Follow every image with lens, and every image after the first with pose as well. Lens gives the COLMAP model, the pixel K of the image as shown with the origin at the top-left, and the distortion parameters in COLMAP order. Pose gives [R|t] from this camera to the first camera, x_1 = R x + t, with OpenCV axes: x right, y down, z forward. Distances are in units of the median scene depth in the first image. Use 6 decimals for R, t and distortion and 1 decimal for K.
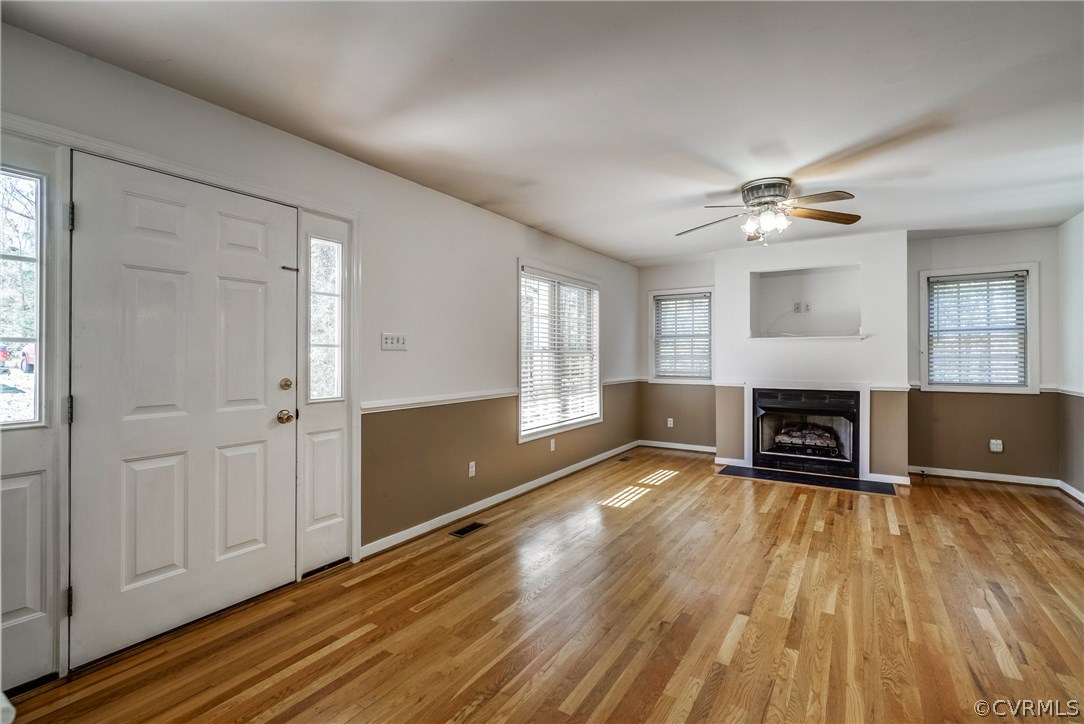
lens RADIAL K [[494.7, 0, 543.1], [0, 494.7, 357.1], [0, 0, 1]] dist [-0.005627, 0.000477]
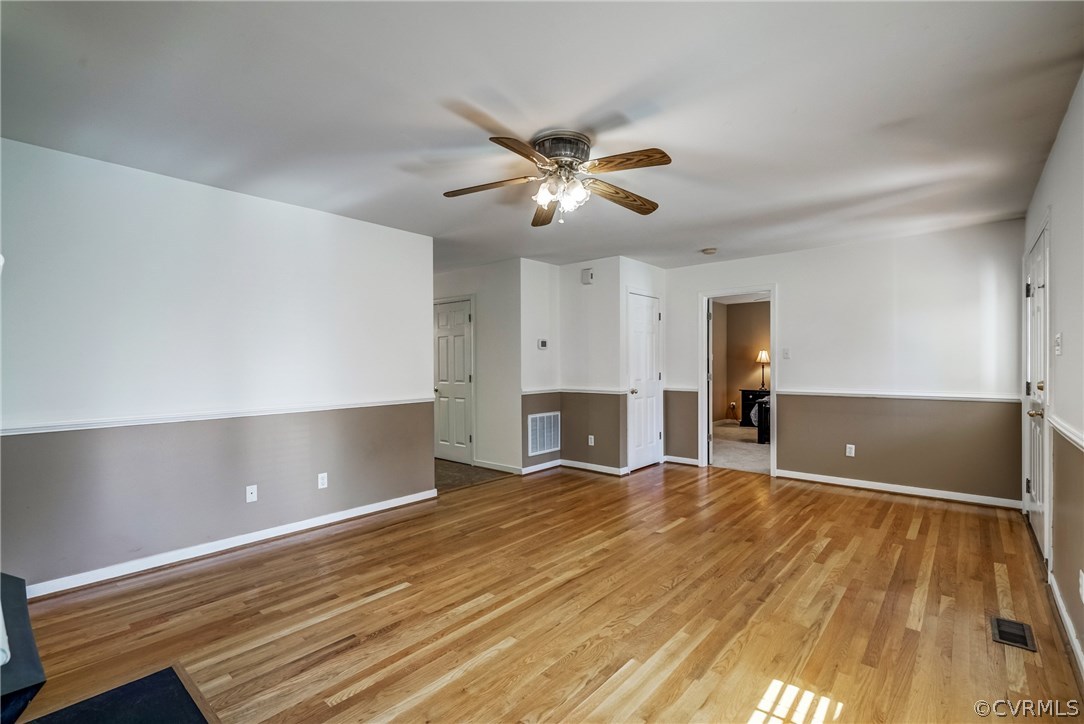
lens RADIAL K [[494.7, 0, 541.1], [0, 494.7, 364.4], [0, 0, 1]] dist [-0.005627, 0.000477]
pose [[-0.988781, 0.006597, 0.149227, 0.447768], [0.007154, 0.999969, 0.003193, -0.009017], [-0.149202, 0.004225, -0.988798, 2.159802]]
